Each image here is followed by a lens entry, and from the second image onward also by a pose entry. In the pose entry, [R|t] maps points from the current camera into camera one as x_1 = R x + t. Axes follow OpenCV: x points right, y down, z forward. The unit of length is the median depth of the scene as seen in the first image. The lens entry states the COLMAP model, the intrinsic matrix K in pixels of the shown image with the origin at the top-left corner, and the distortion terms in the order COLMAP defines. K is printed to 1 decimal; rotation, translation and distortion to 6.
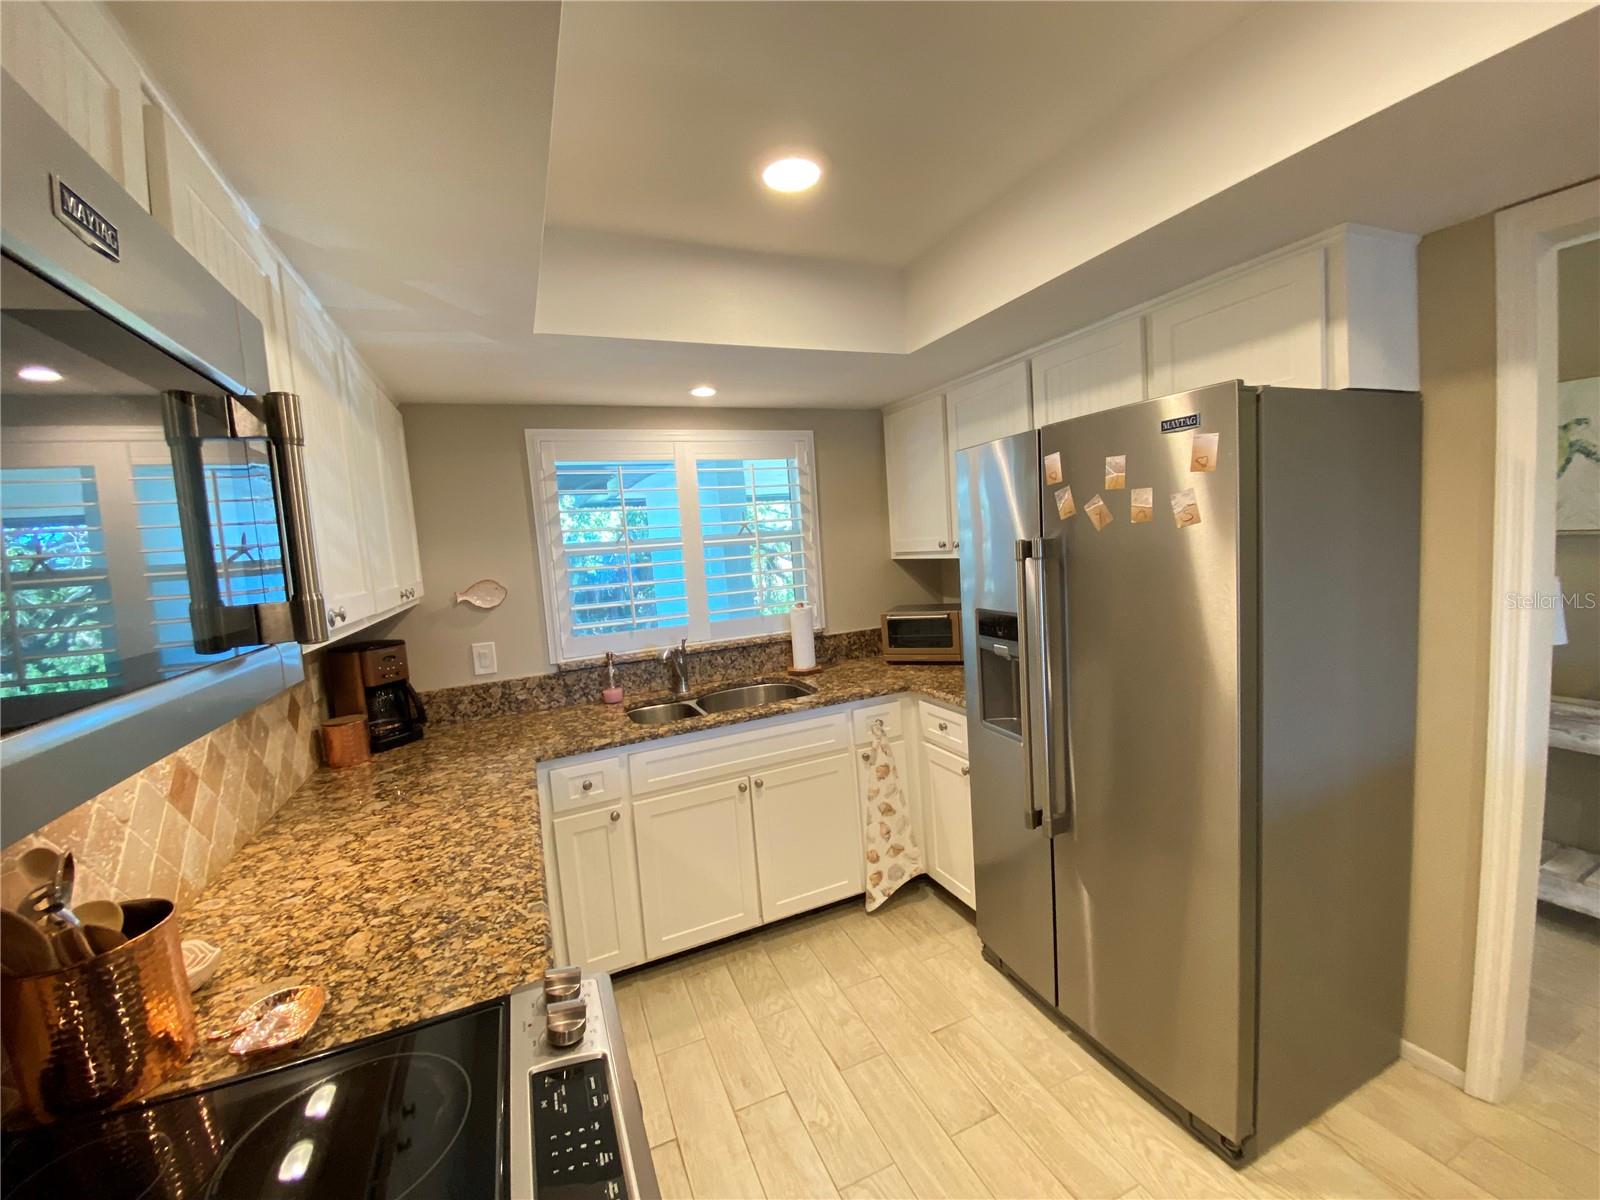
lens RADIAL K [[646.1, 0, 795.4], [0, 646.1, 599.0], [0, 0, 1]] dist [0.023969, -0.021530]
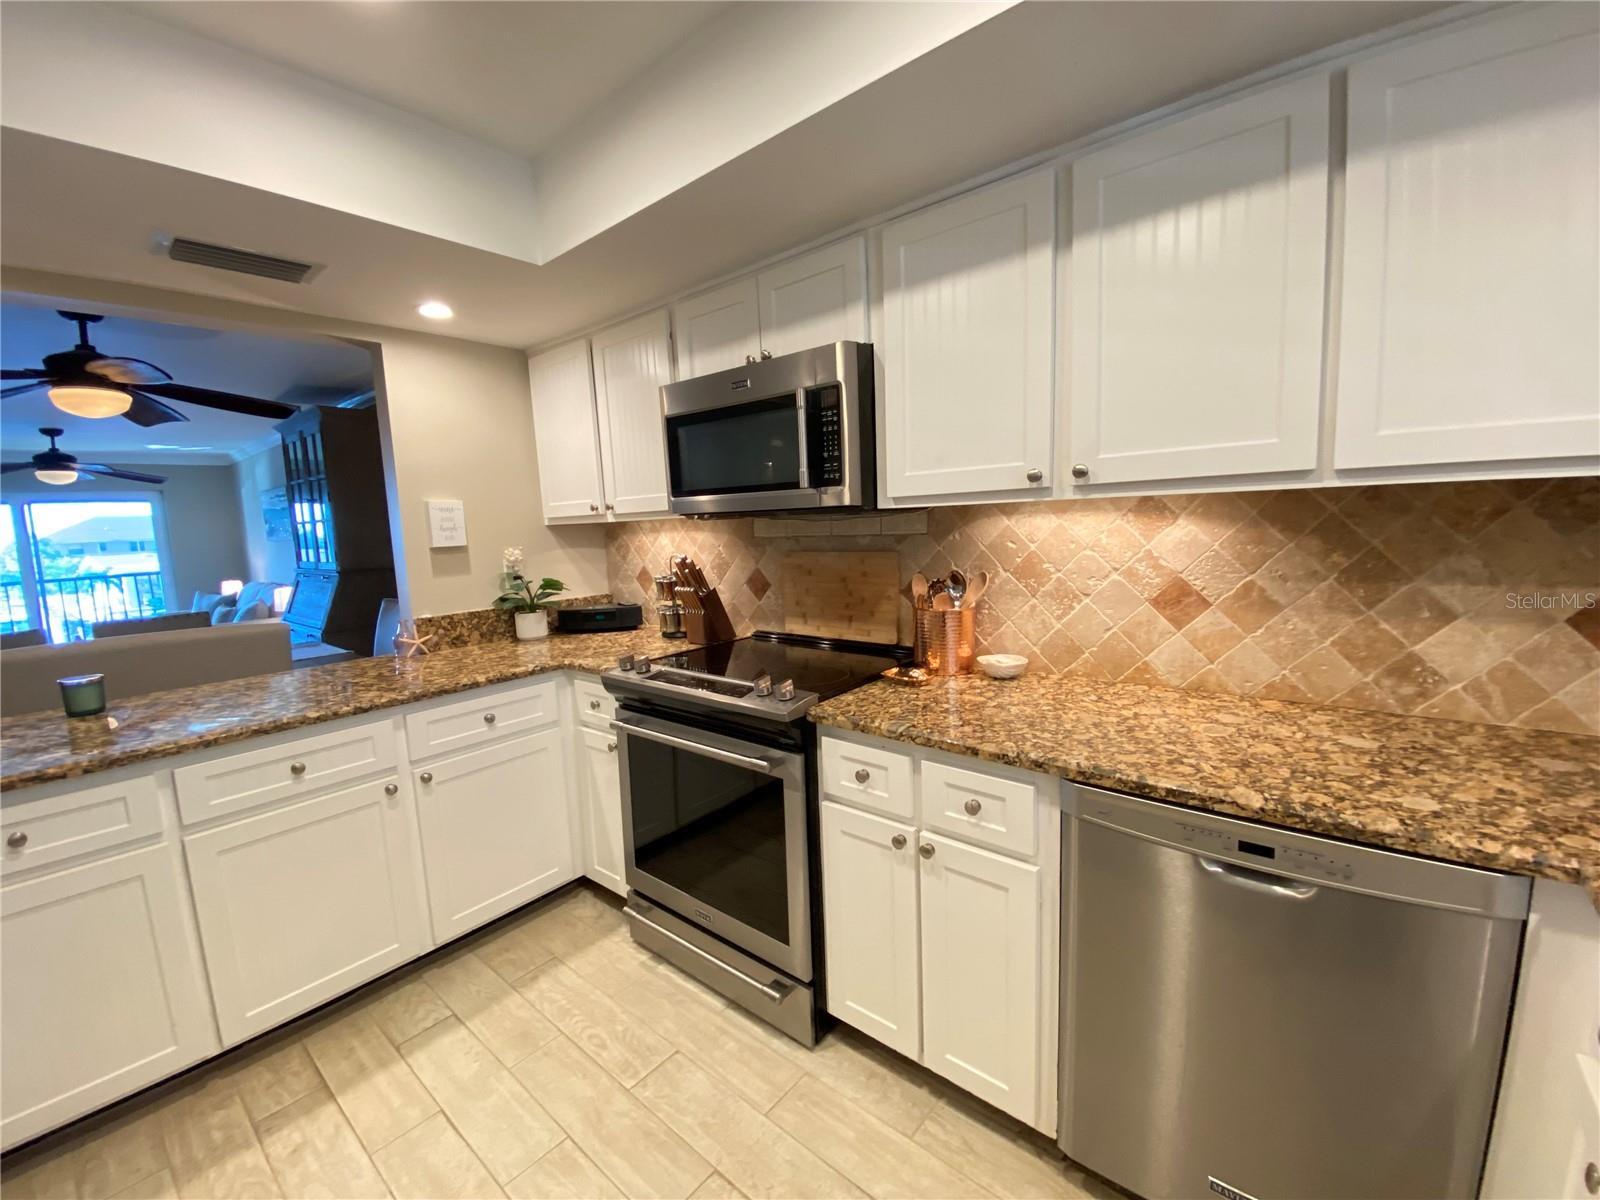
lens RADIAL K [[646.1, 0, 795.4], [0, 646.1, 599.0], [0, 0, 1]] dist [0.023969, -0.021530]
pose [[-0.887420, 0.159519, -0.432481, 0.142029], [0.062085, 0.971026, 0.230766, -0.027816], [0.456762, 0.177936, -0.871612, 1.016060]]
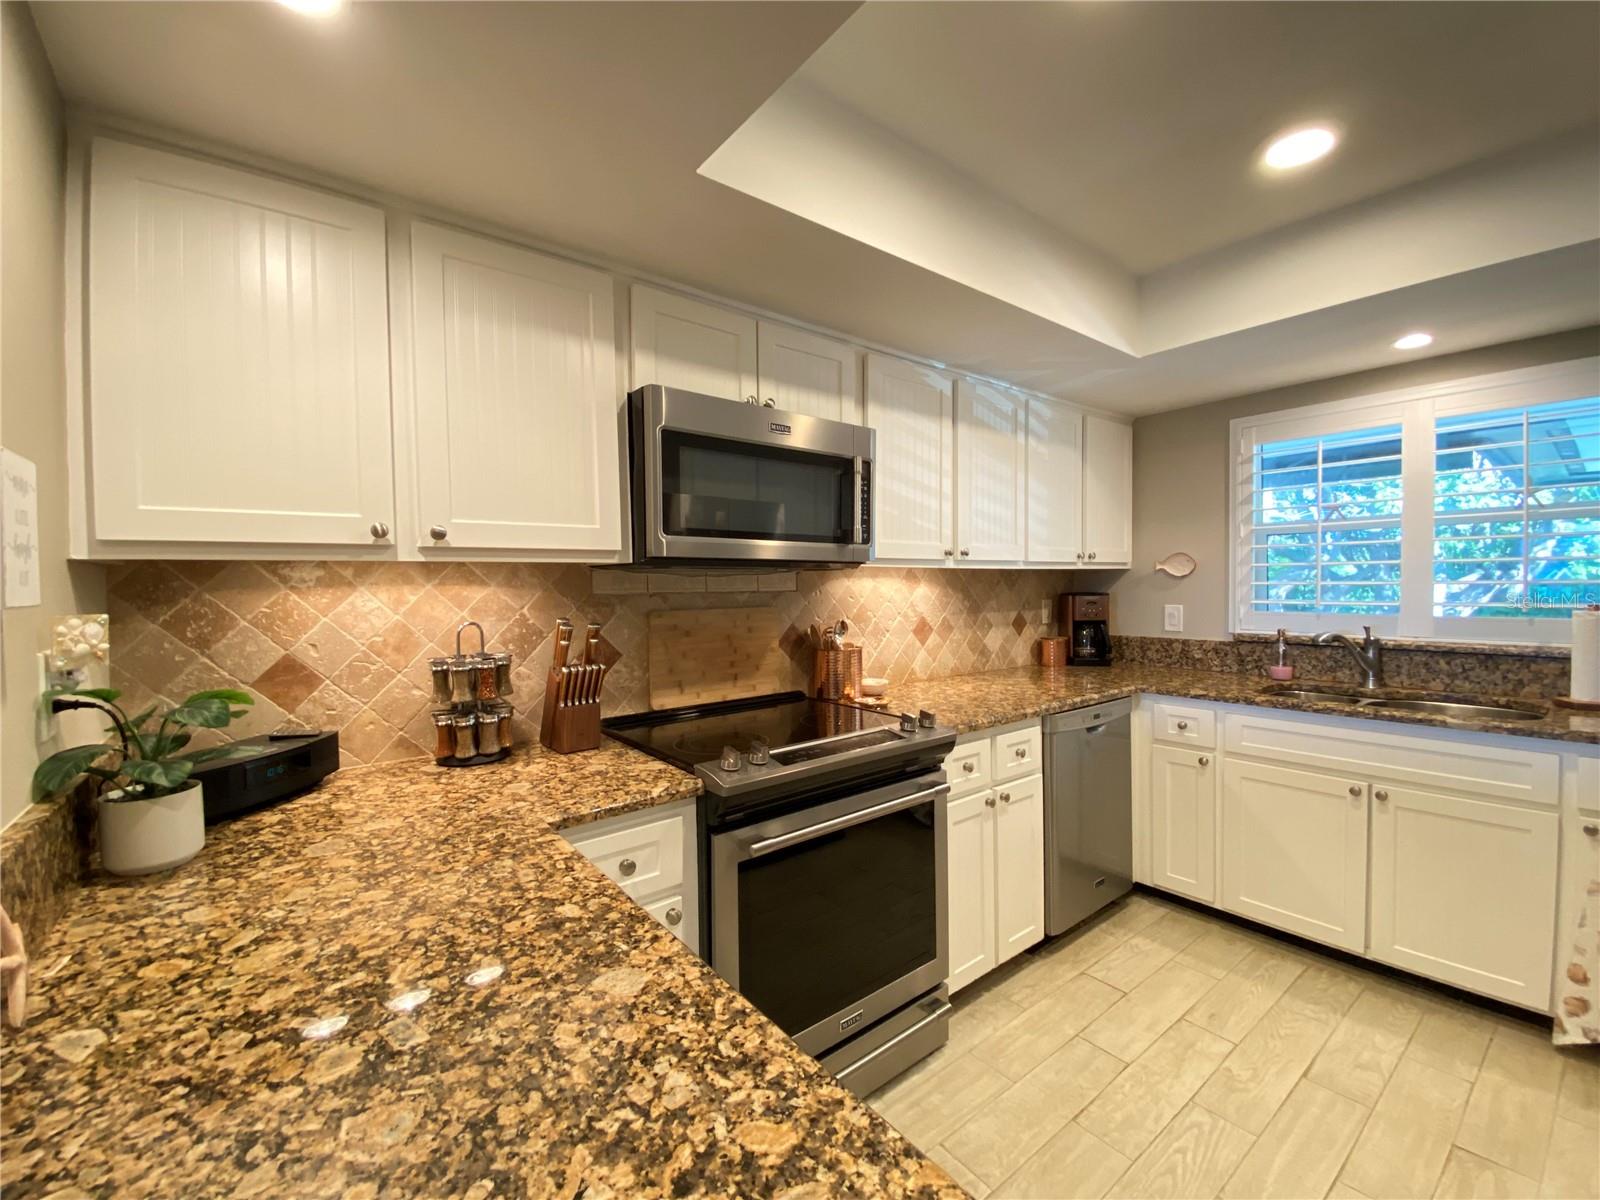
lens RADIAL K [[654.9, 0, 797.8], [0, 654.9, 596.7], [0, 0, 1]] dist [0.025152, -0.024172]
pose [[0.253271, 0.089437, -0.963252, 0.607106], [-0.095265, 0.993183, 0.067168, 0.042383], [0.962693, 0.074752, 0.260065, 0.008803]]
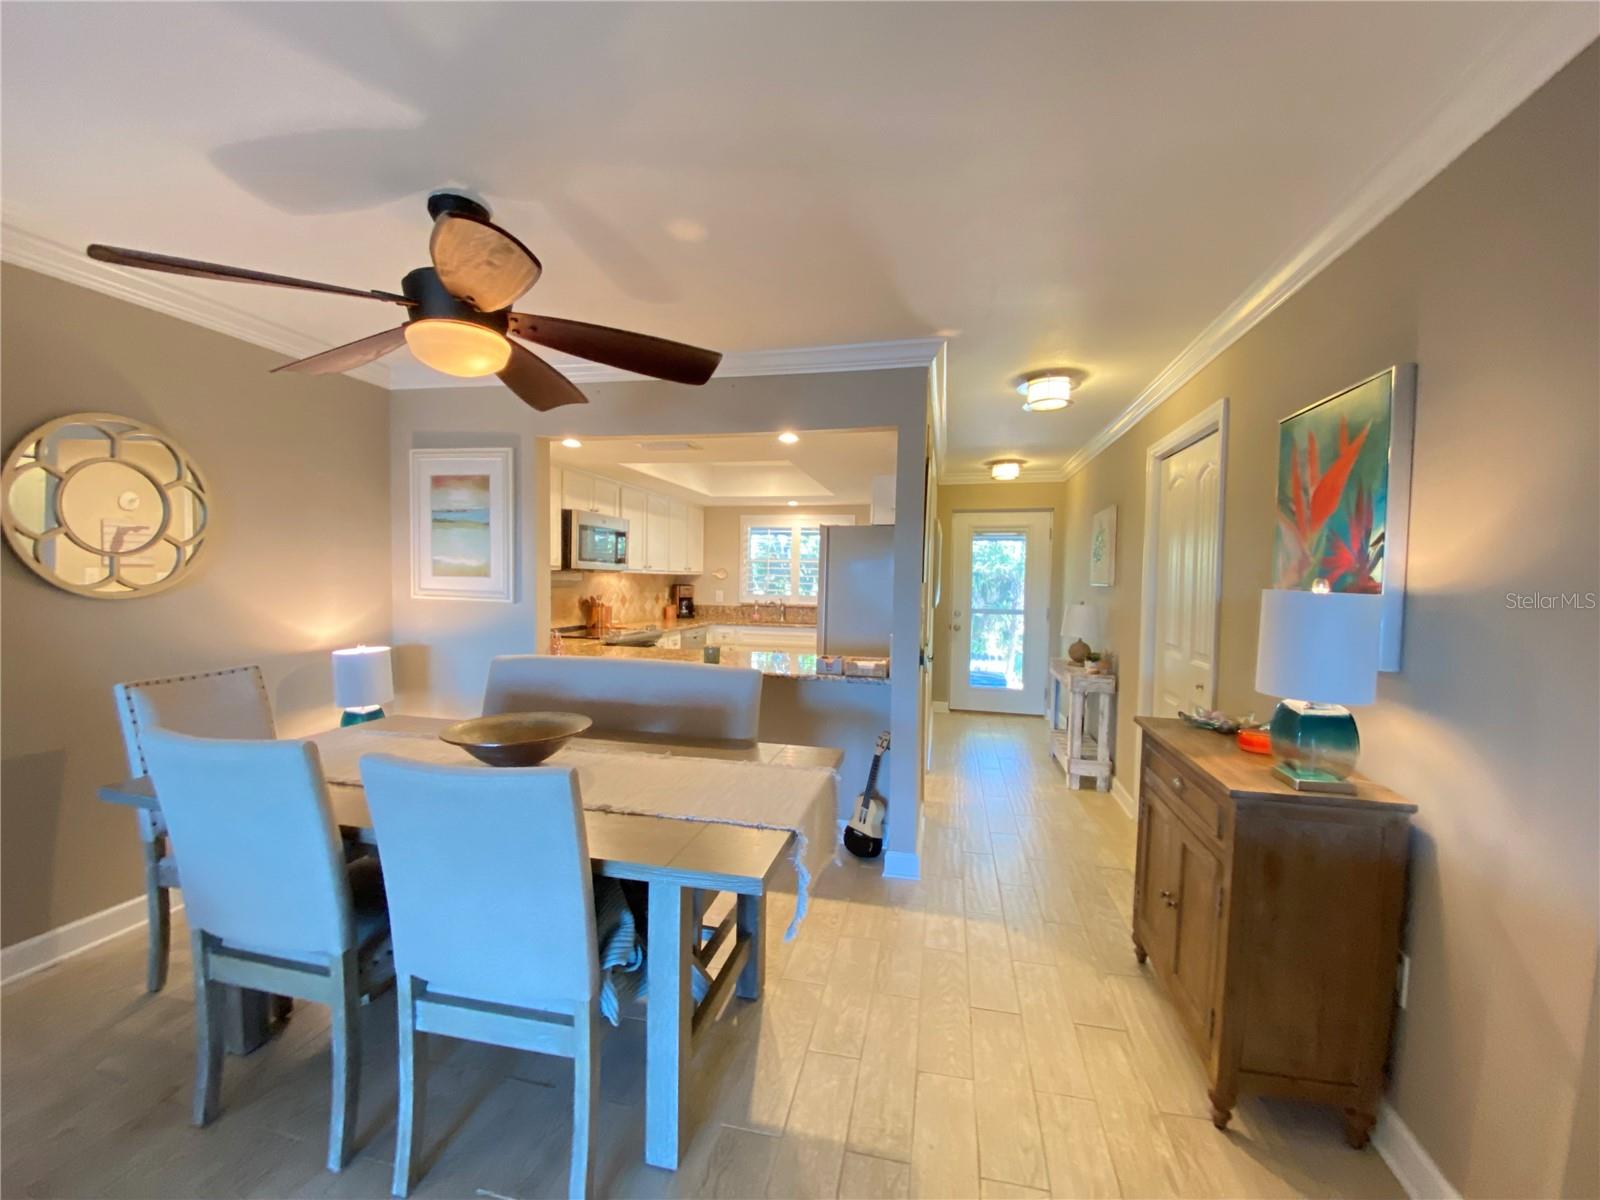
lens RADIAL K [[650.0, 0, 802.8], [0, 650.0, 600.3], [0, 0, 1]] dist [0.026653, -0.024424]
pose [[0.802666, 0.107172, -0.586721, 1.683332], [-0.130389, 0.991459, 0.002723, 0.061523], [0.582002, 0.074316, 0.809784, -1.215423]]
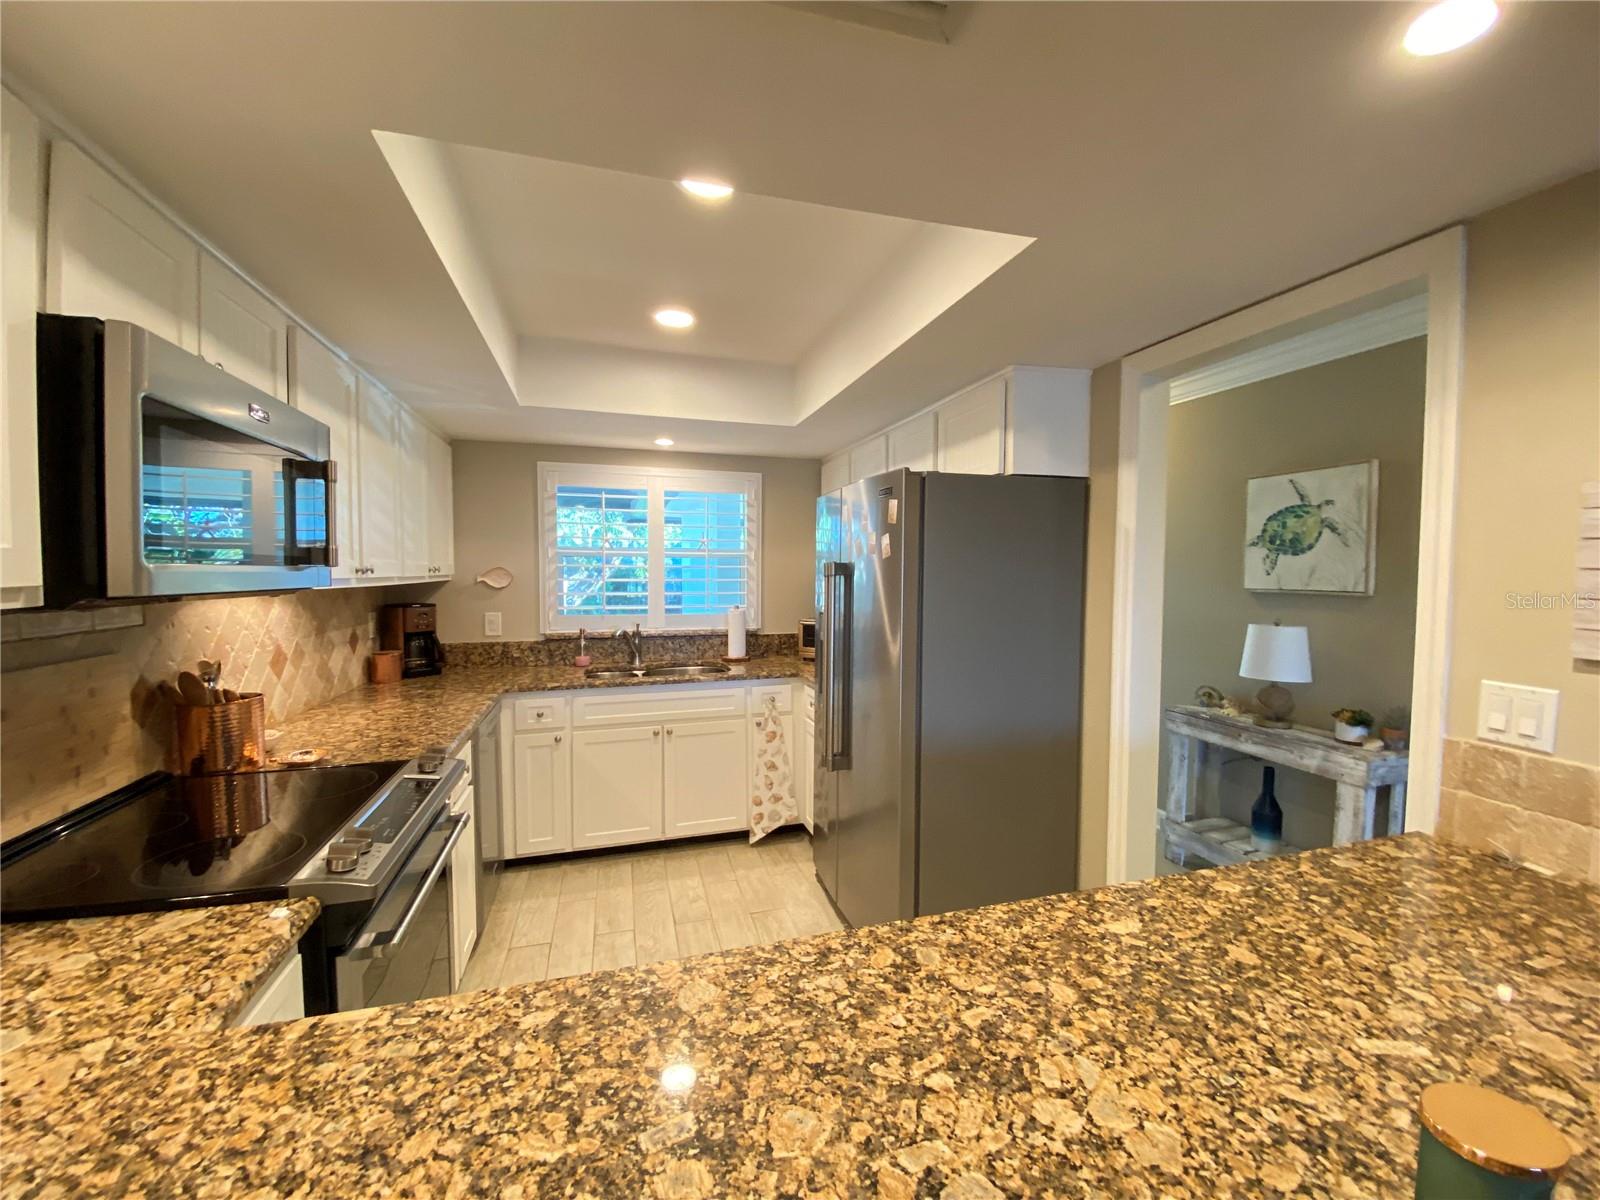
lens RADIAL K [[650.0, 0, 802.8], [0, 650.0, 600.3], [0, 0, 1]] dist [0.026653, -0.024424]
pose [[0.990425, 0.080438, -0.112195, 0.376555], [-0.084882, 0.995762, -0.035403, 0.039793], [0.108872, 0.044587, 0.993055, -0.356089]]
